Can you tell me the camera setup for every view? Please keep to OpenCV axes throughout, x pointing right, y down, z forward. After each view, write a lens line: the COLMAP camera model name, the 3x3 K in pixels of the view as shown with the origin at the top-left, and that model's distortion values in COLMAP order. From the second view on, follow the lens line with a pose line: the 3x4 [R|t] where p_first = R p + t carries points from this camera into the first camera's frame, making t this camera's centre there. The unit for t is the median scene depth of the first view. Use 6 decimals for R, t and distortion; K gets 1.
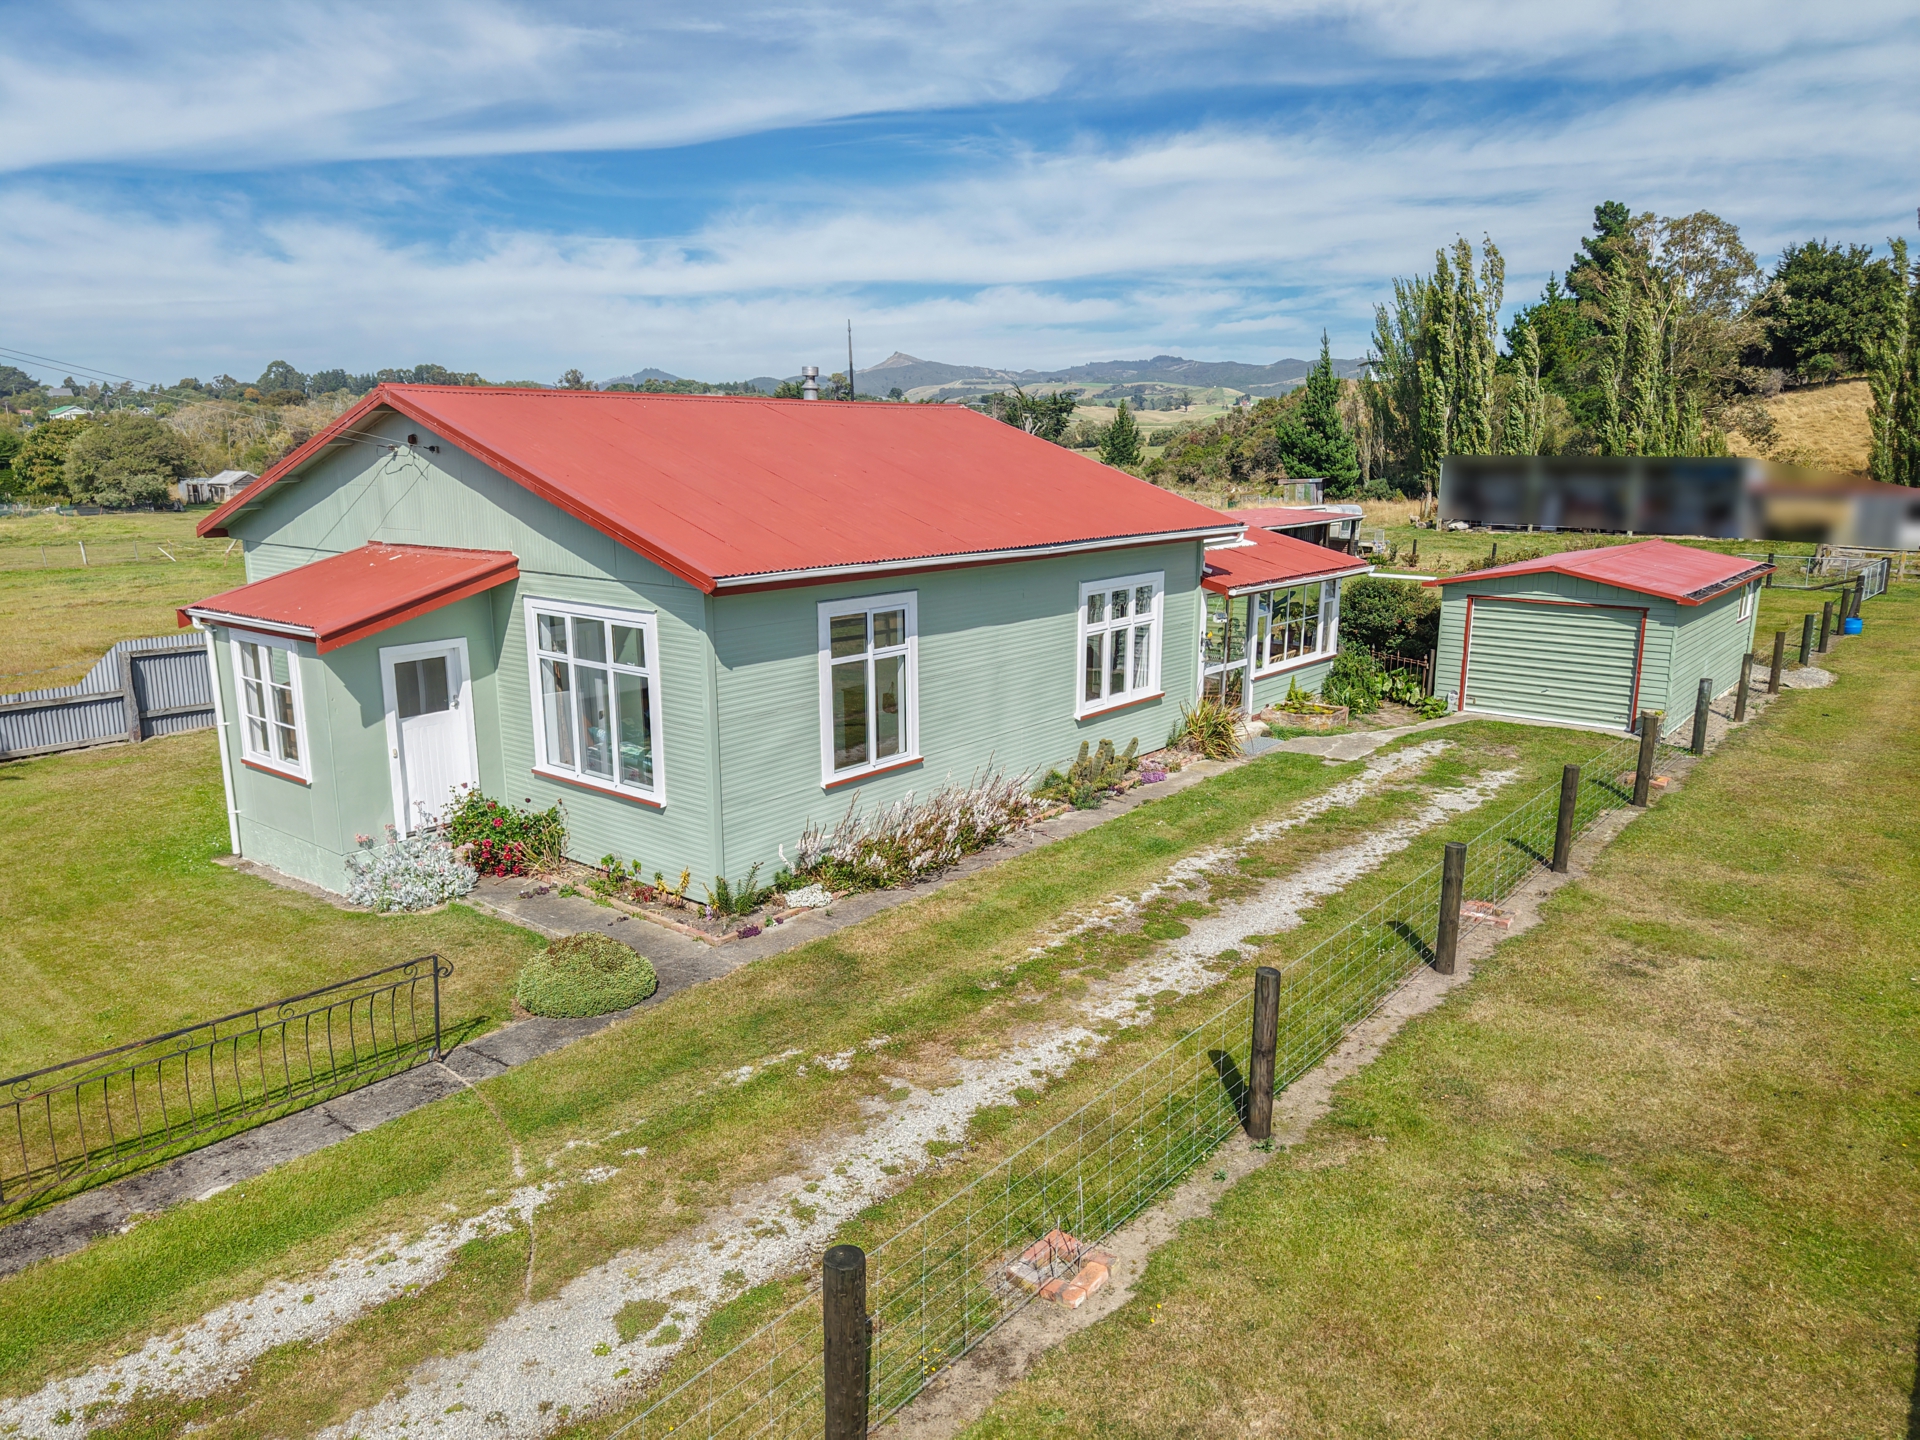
lens RADIAL K [[1316.8, 0, 960.0], [0, 1316.8, 720.0], [0, 0, 1]] dist [0.001855, 0.000363]
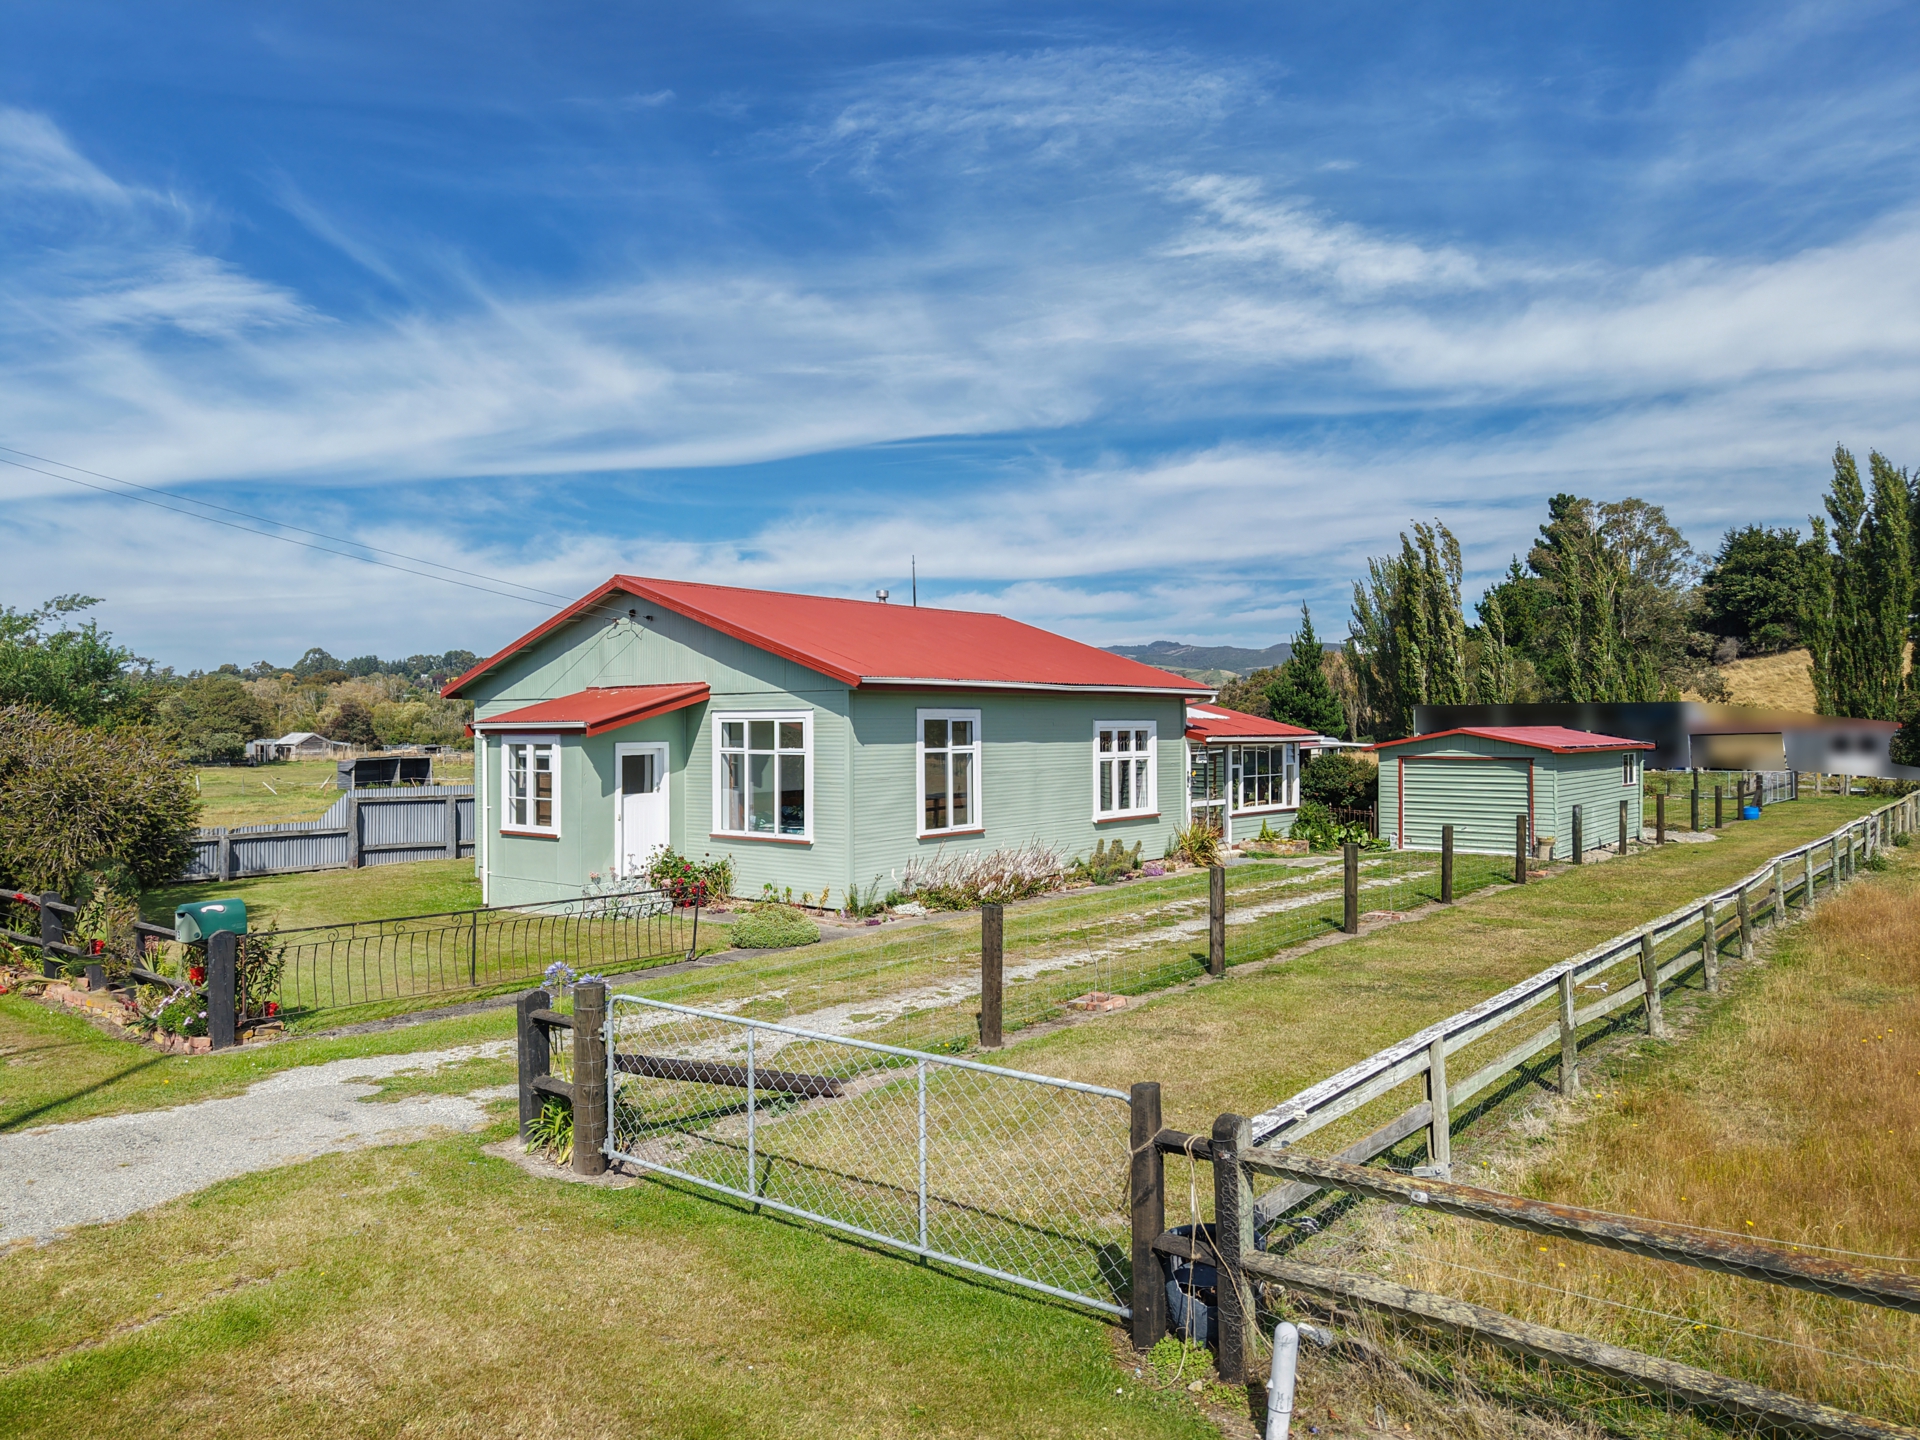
lens RADIAL K [[1348.9, 0, 960.0], [0, 1348.9, 720.0], [0, 0, 1]] dist [0.002149, 0.067939]
pose [[0.999783, 0.000683, -0.020815, -0.016921], [-0.005349, 0.974347, -0.224988, 0.171166], [0.020127, 0.225051, 0.974139, -0.312608]]
